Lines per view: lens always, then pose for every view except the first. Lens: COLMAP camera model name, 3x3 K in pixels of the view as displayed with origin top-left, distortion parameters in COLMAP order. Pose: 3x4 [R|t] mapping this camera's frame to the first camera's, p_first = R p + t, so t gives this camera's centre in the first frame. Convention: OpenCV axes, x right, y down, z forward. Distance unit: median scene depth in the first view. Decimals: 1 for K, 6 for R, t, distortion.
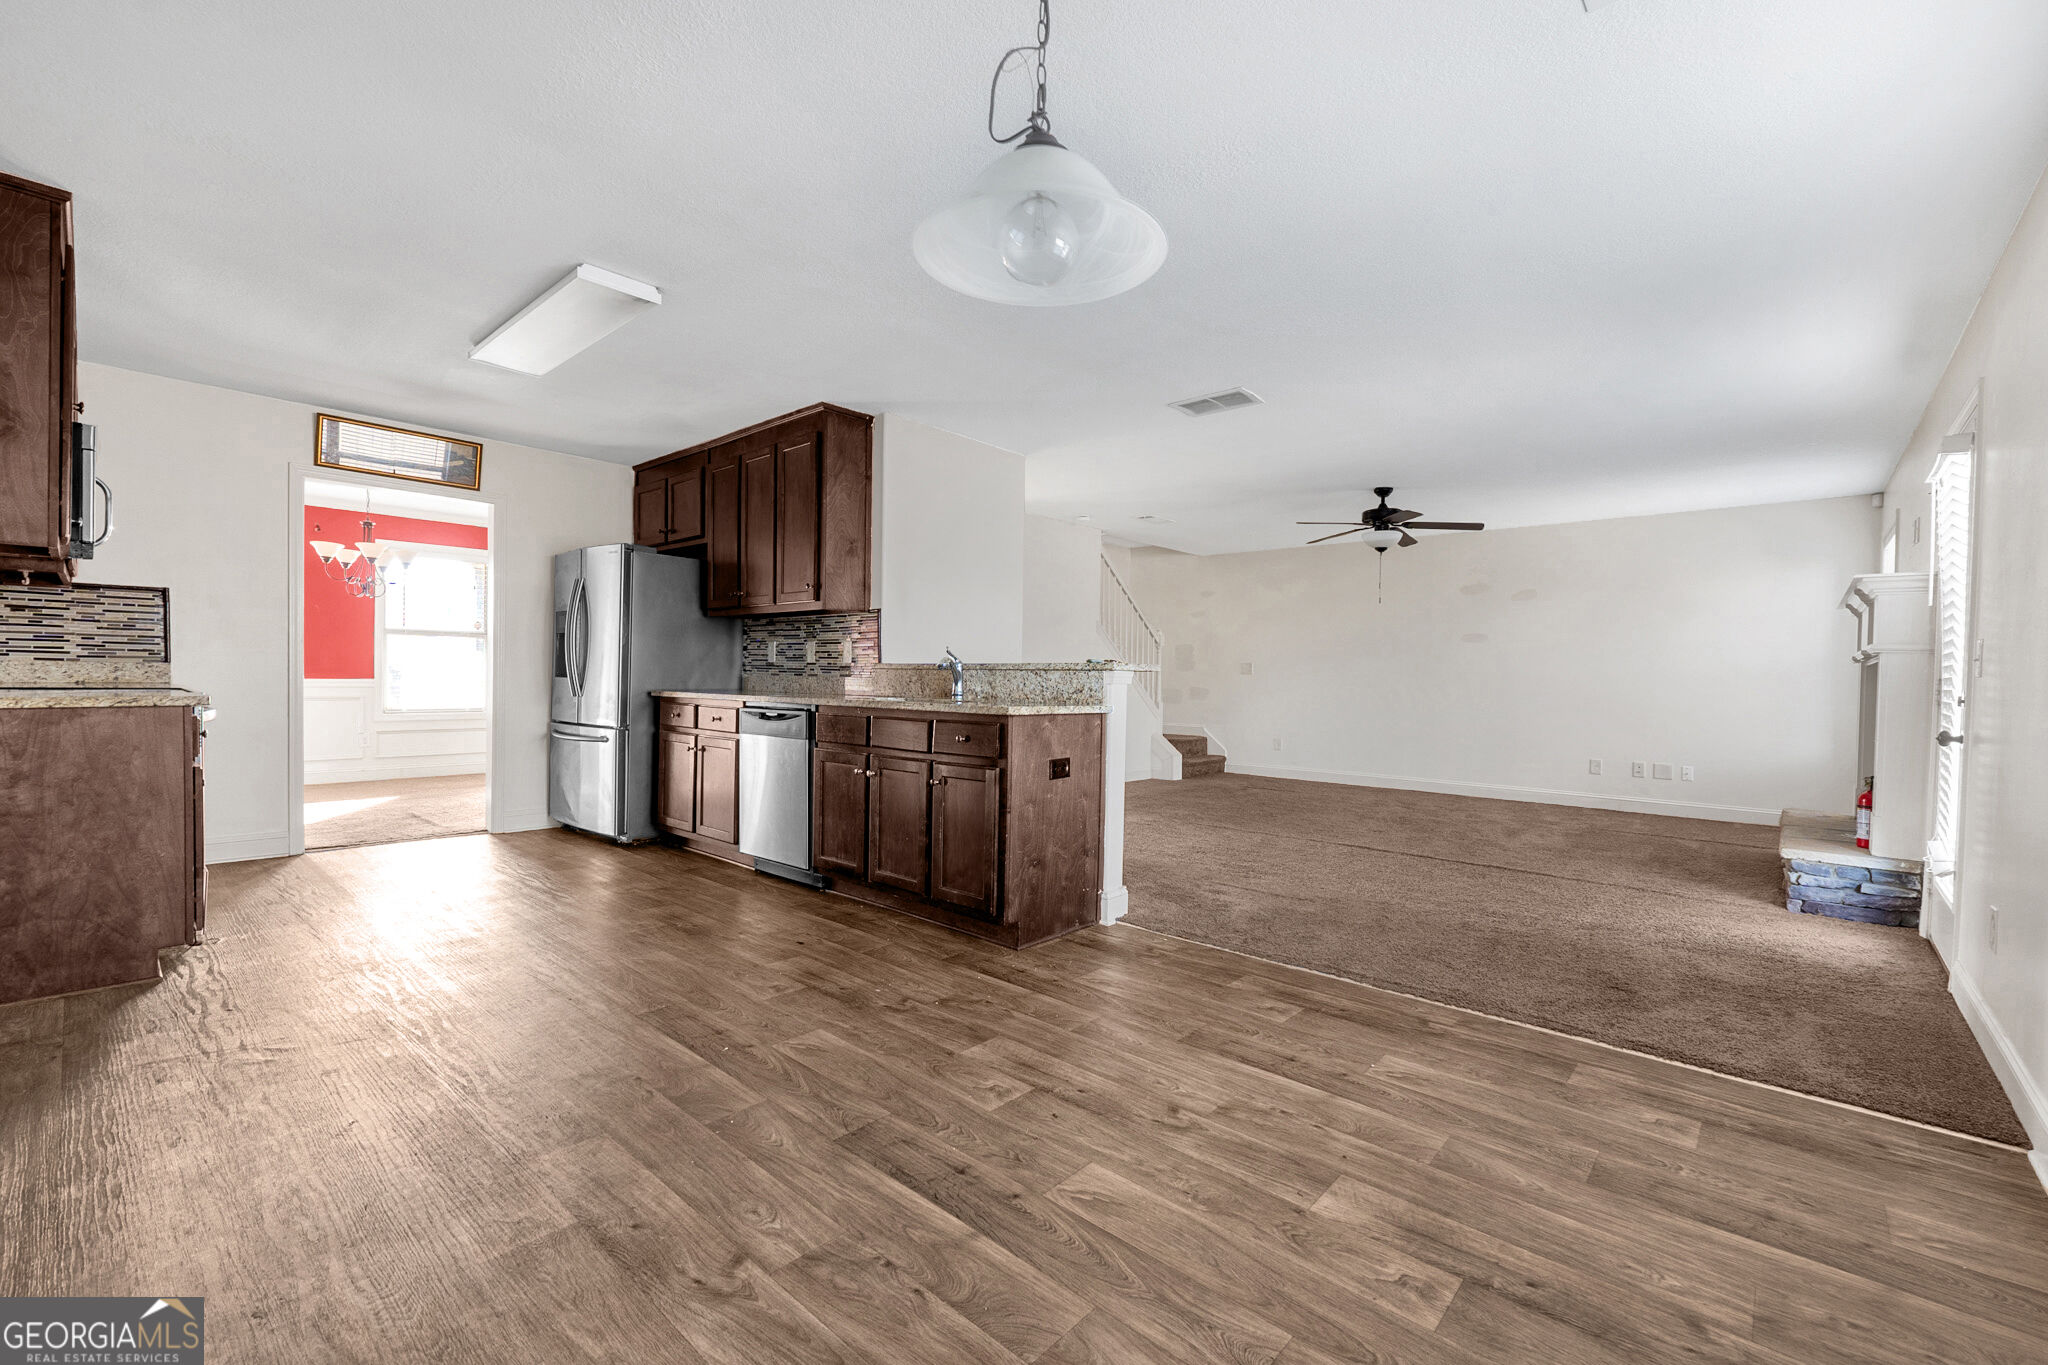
lens RADIAL K [[856.0, 0, 1020.2], [0, 856.0, 689.6], [0, 0, 1]] dist [-0.002048, -0.002434]
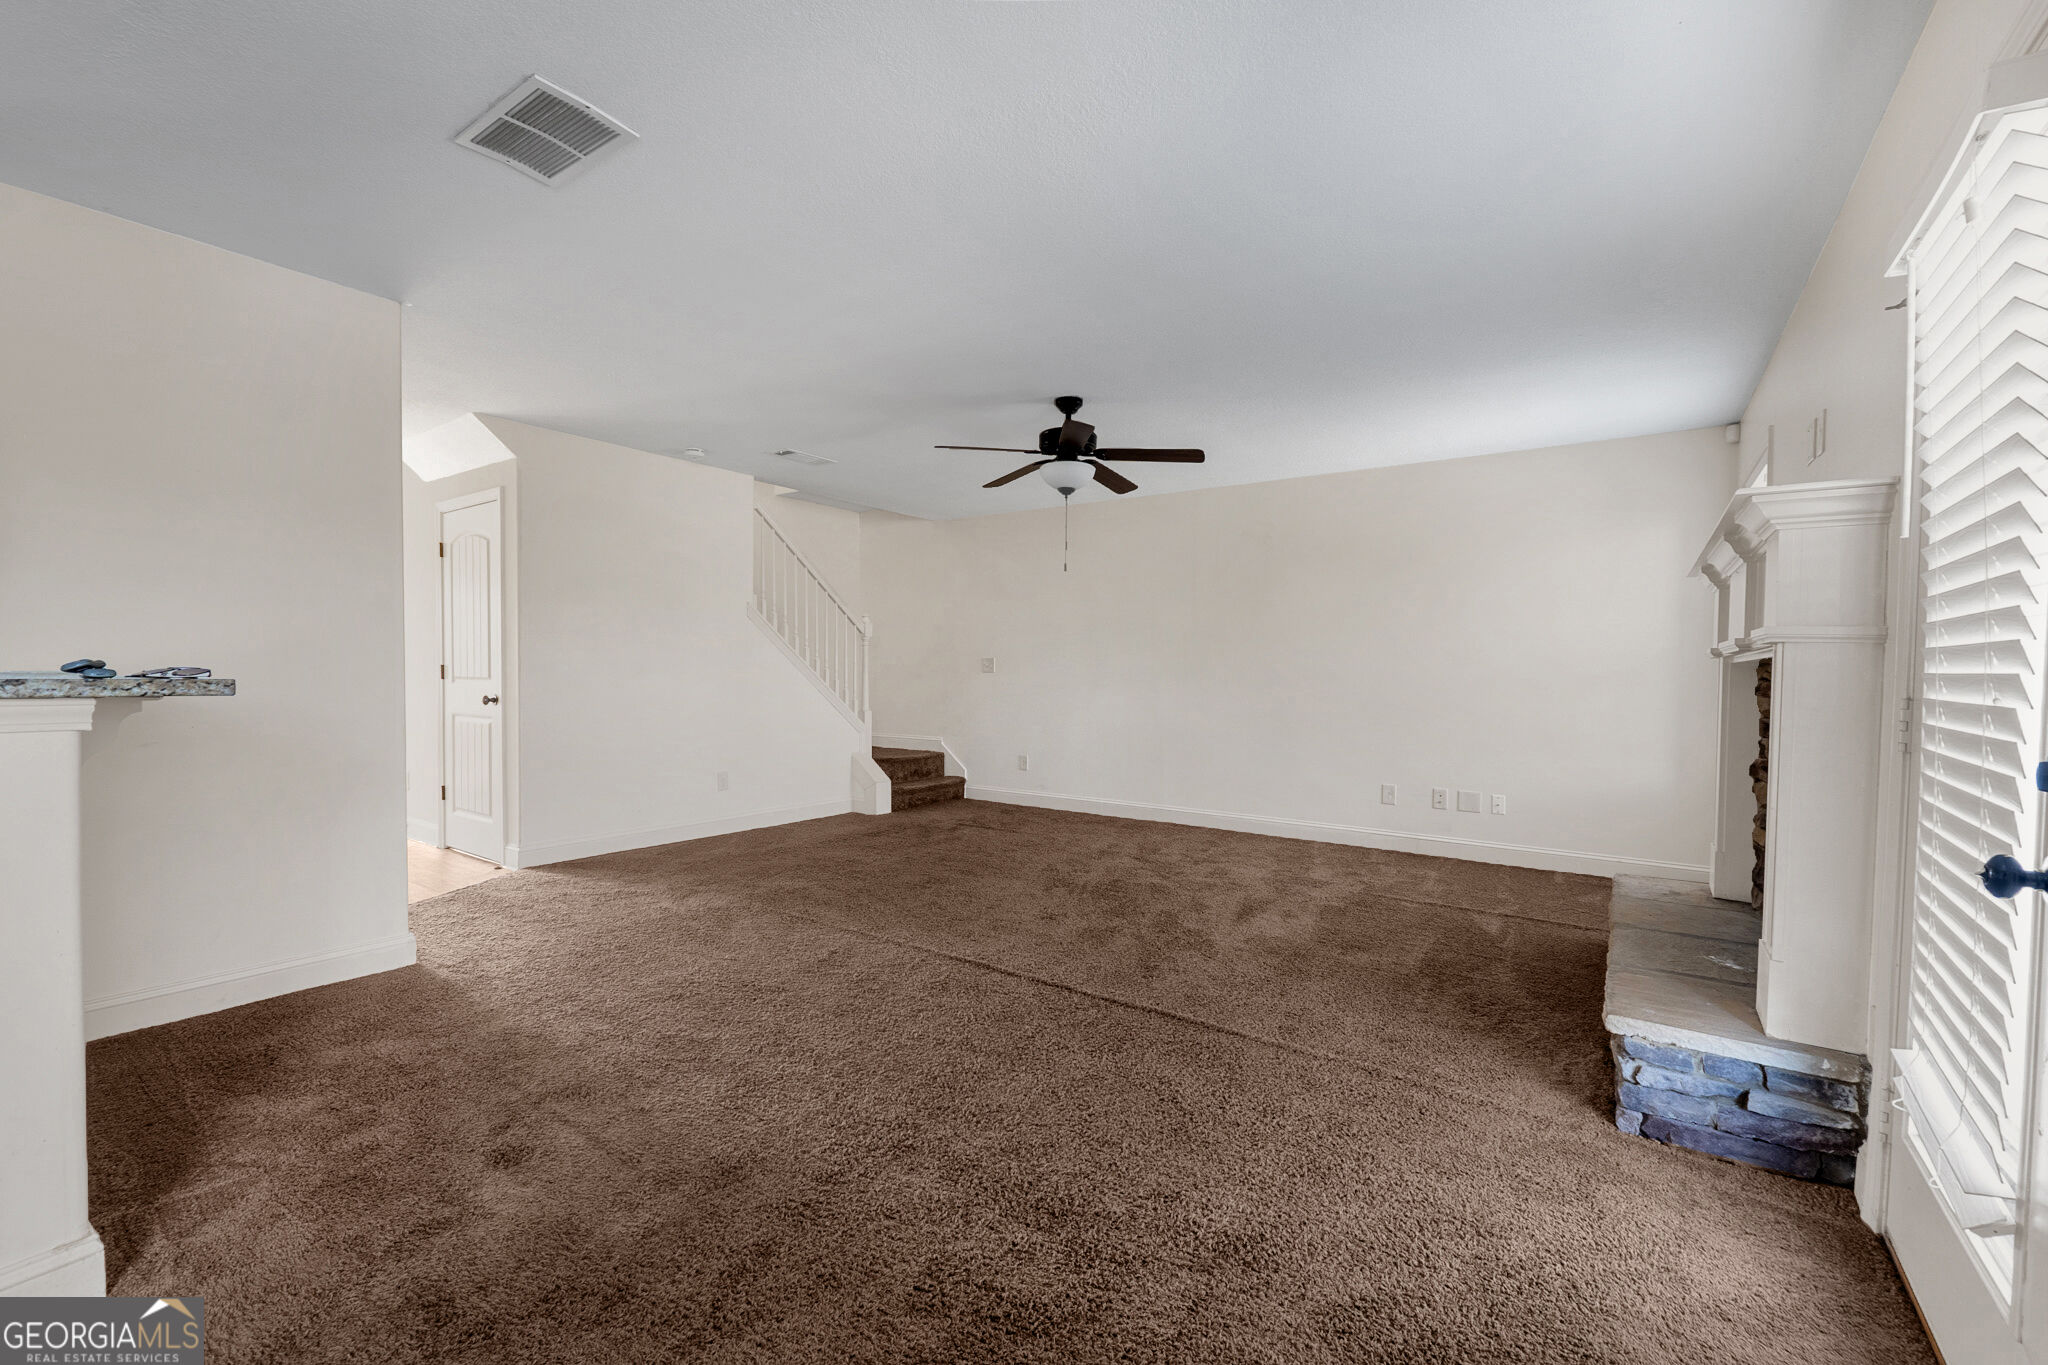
lens RADIAL K [[856.0, 0, 1020.2], [0, 856.0, 689.6], [0, 0, 1]] dist [-0.002048, -0.002434]
pose [[0.992963, -0.009185, 0.118066, 0.422092], [0.008073, 0.999919, 0.009888, -0.020326], [-0.118147, -0.008865, 0.992957, 0.465519]]
